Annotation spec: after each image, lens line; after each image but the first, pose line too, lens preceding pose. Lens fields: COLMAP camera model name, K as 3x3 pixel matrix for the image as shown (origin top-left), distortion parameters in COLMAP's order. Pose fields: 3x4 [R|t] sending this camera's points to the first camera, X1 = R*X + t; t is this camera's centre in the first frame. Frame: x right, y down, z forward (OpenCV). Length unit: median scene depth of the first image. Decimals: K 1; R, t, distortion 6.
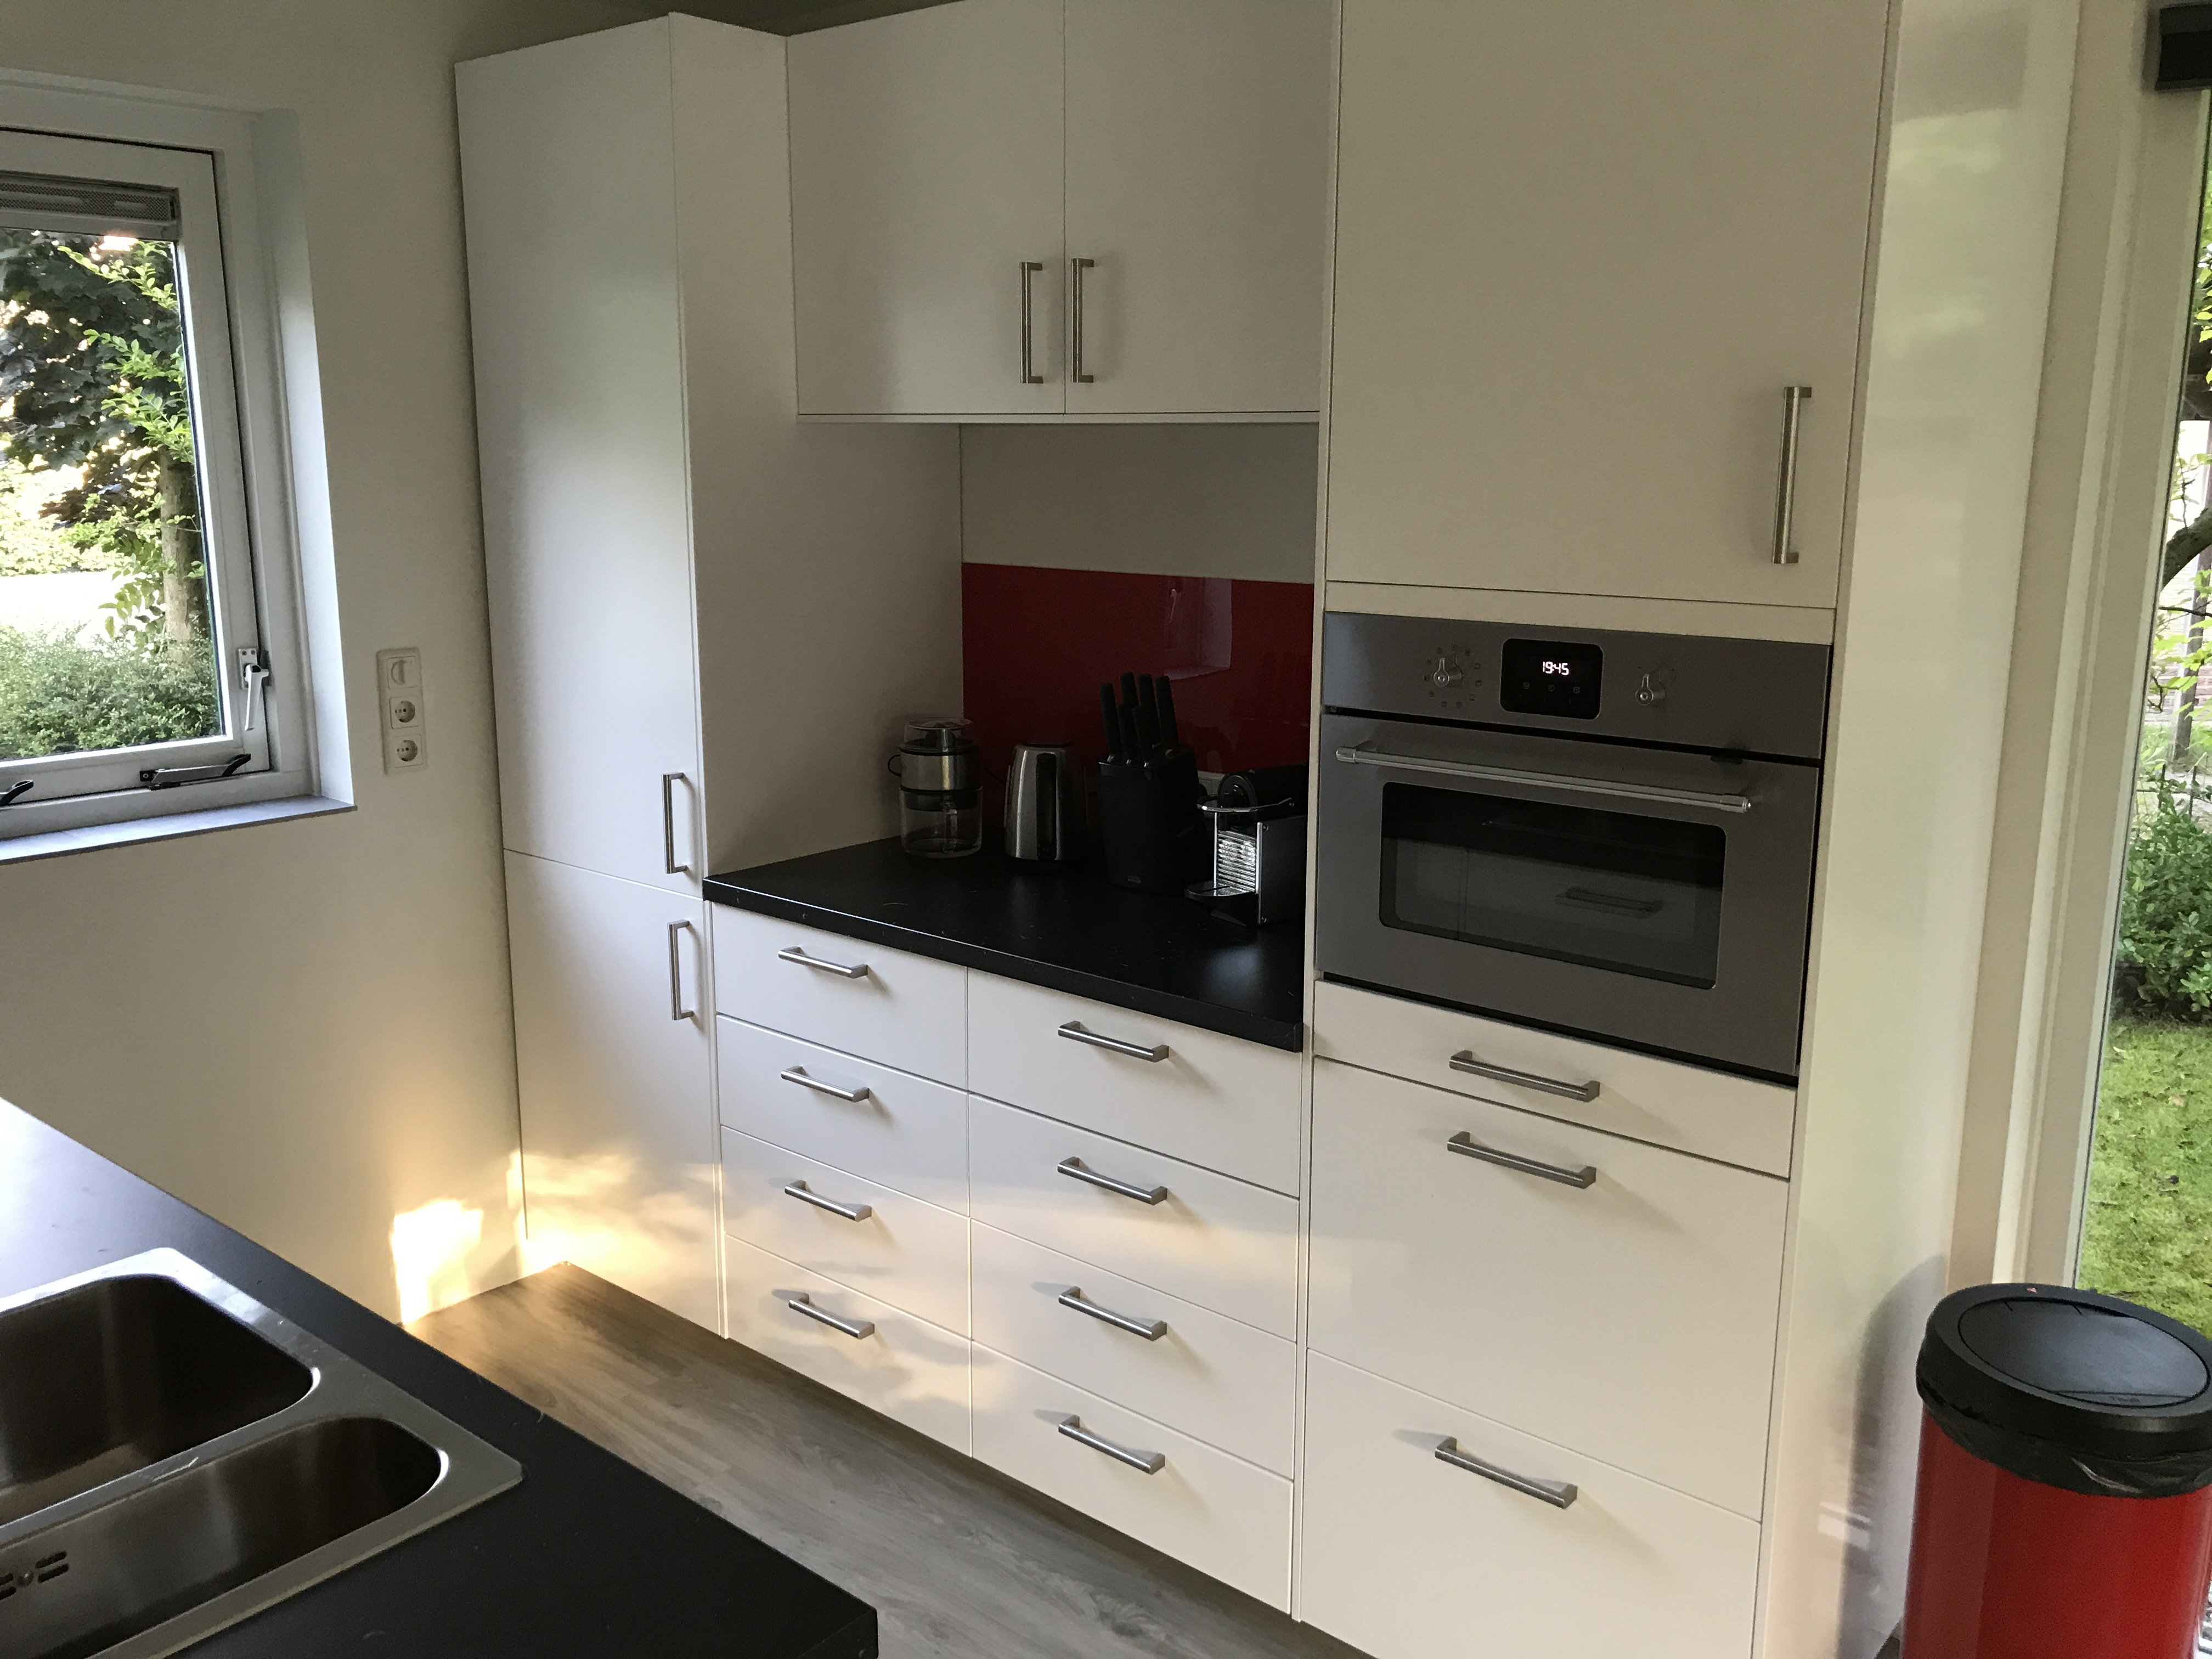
lens RADIAL K [[1835.0, 0, 1112.7], [0, 1835.0, 833.1], [0, 0, 1]] dist [0.036825, -0.021705]
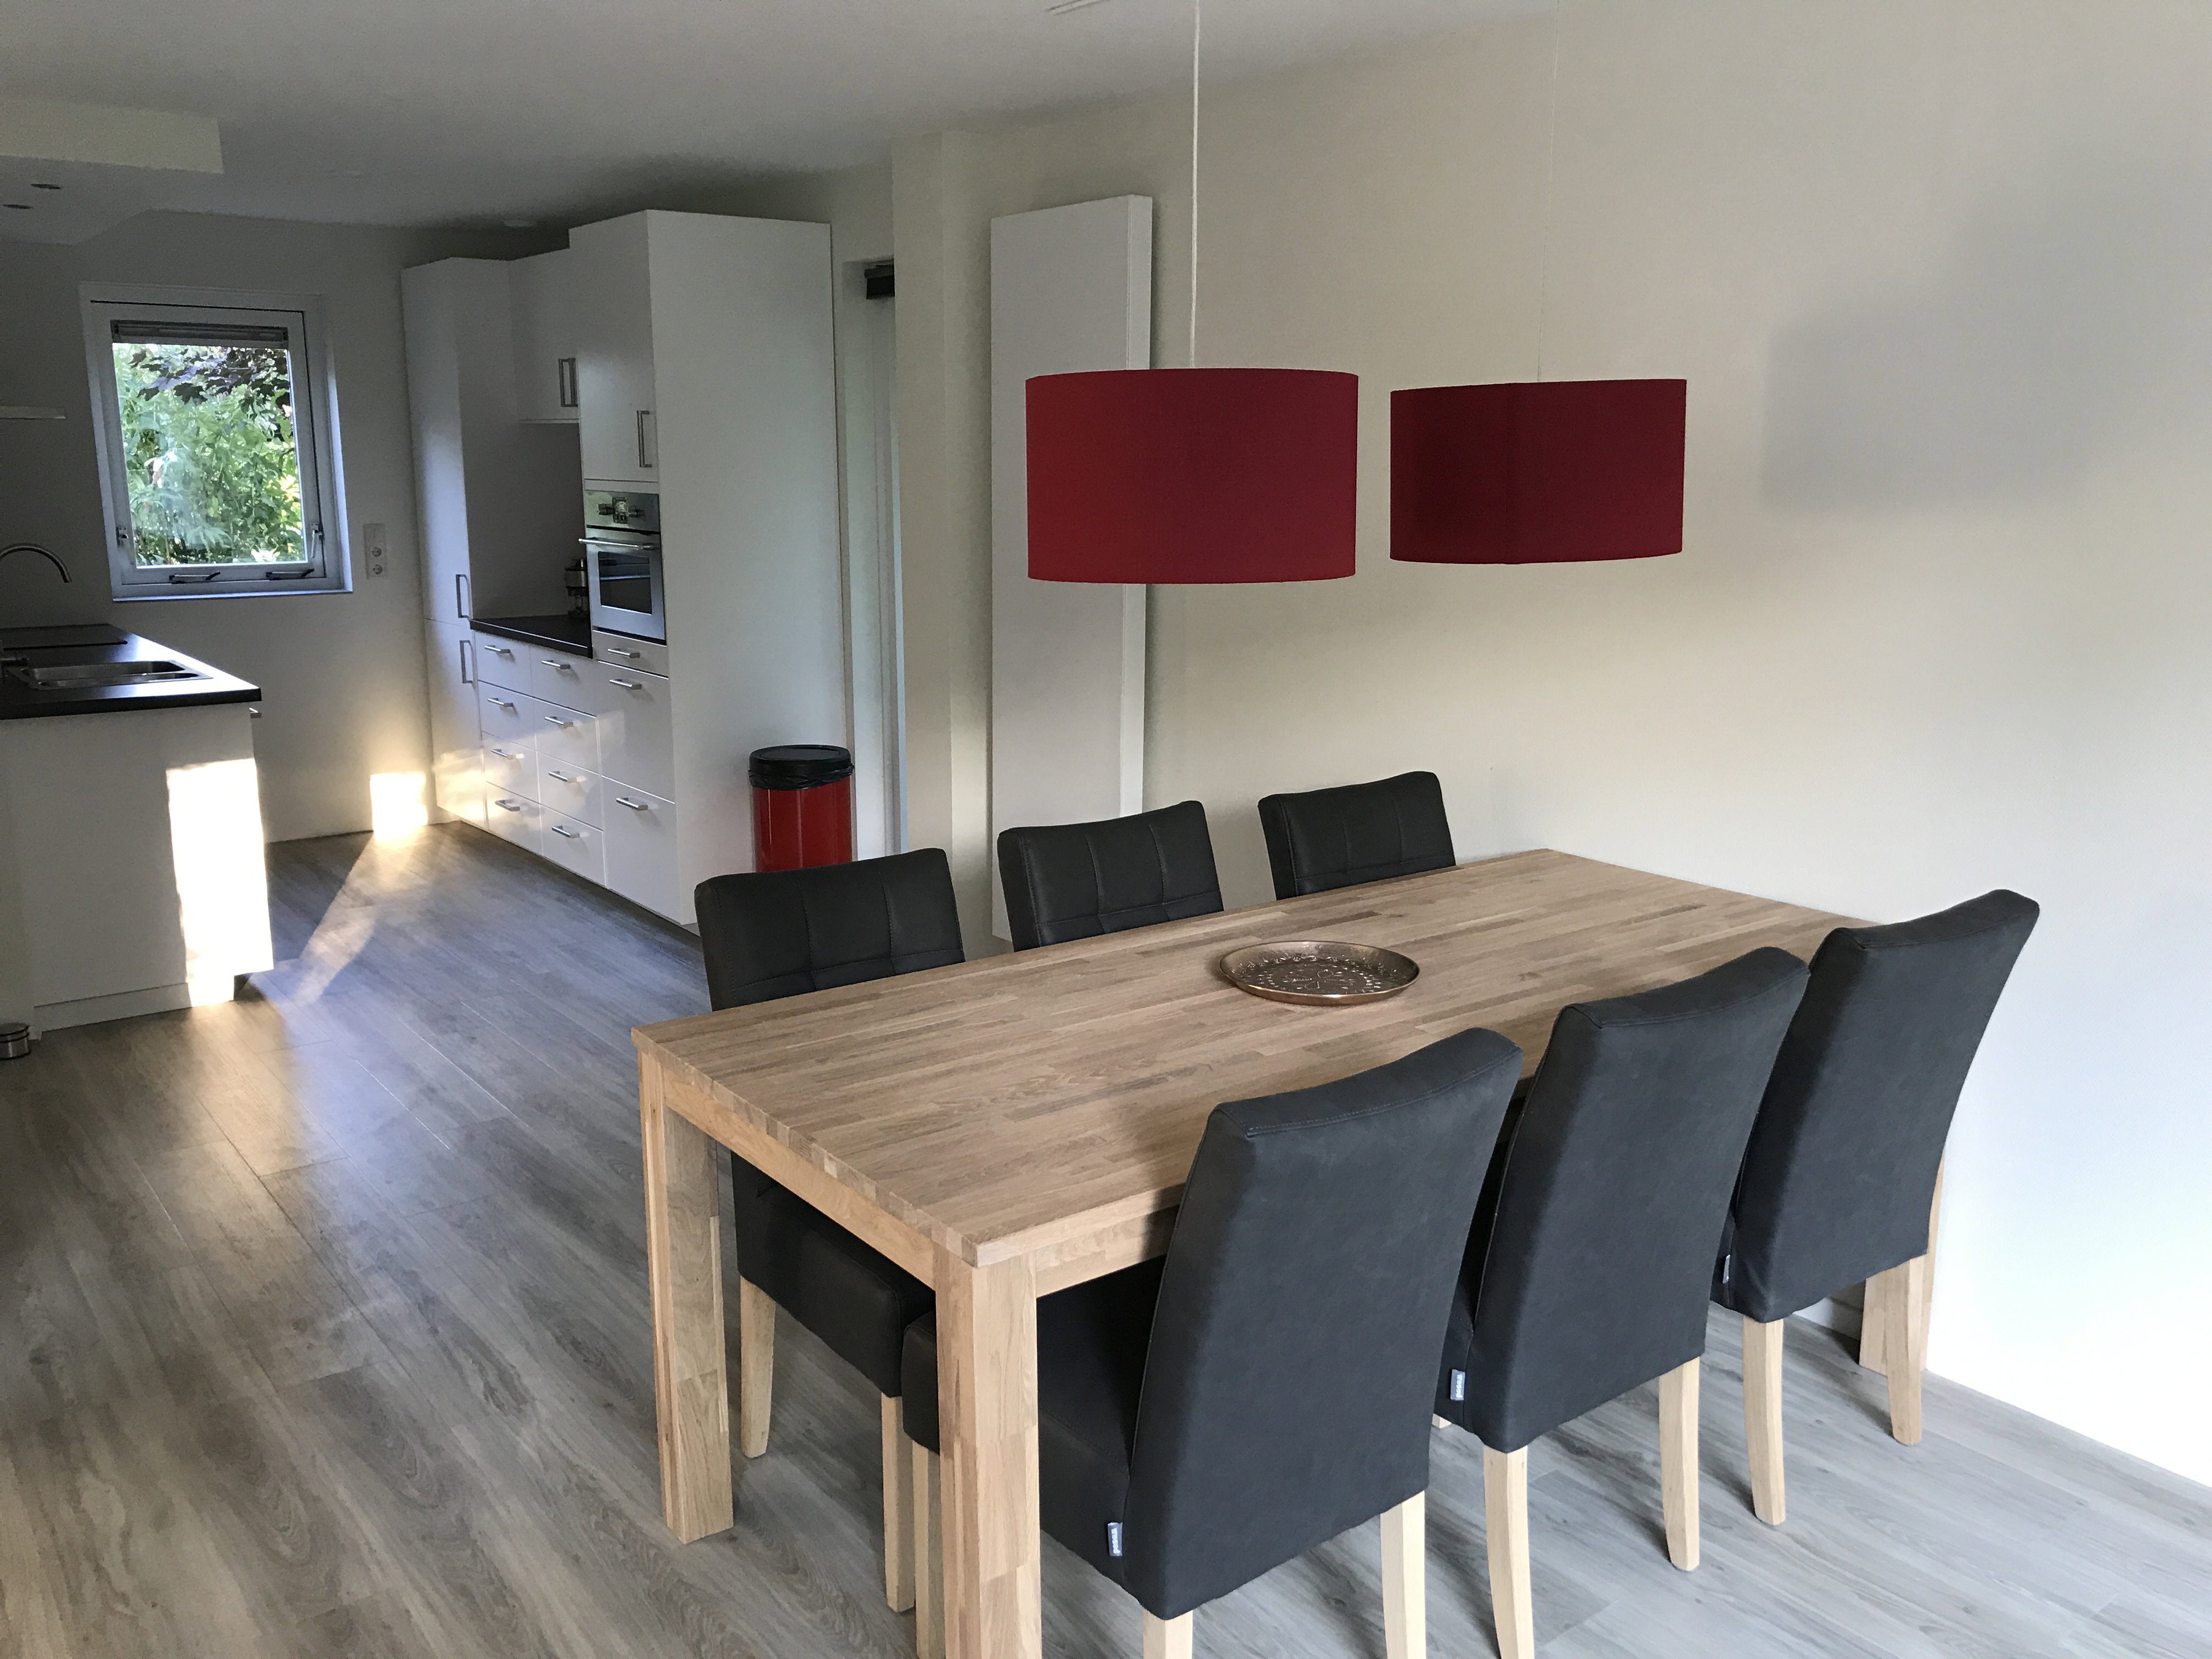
lens RADIAL K [[1835.0, 0, 1096.9], [0, 1835.0, 828.2], [0, 0, 1]] dist [0.036825, -0.021705]
pose [[0.974000, 0.043574, -0.222318, 1.074695], [-0.044595, 0.999005, 0.000428, 0.250807], [0.222115, 0.009497, 0.974974, -1.090733]]
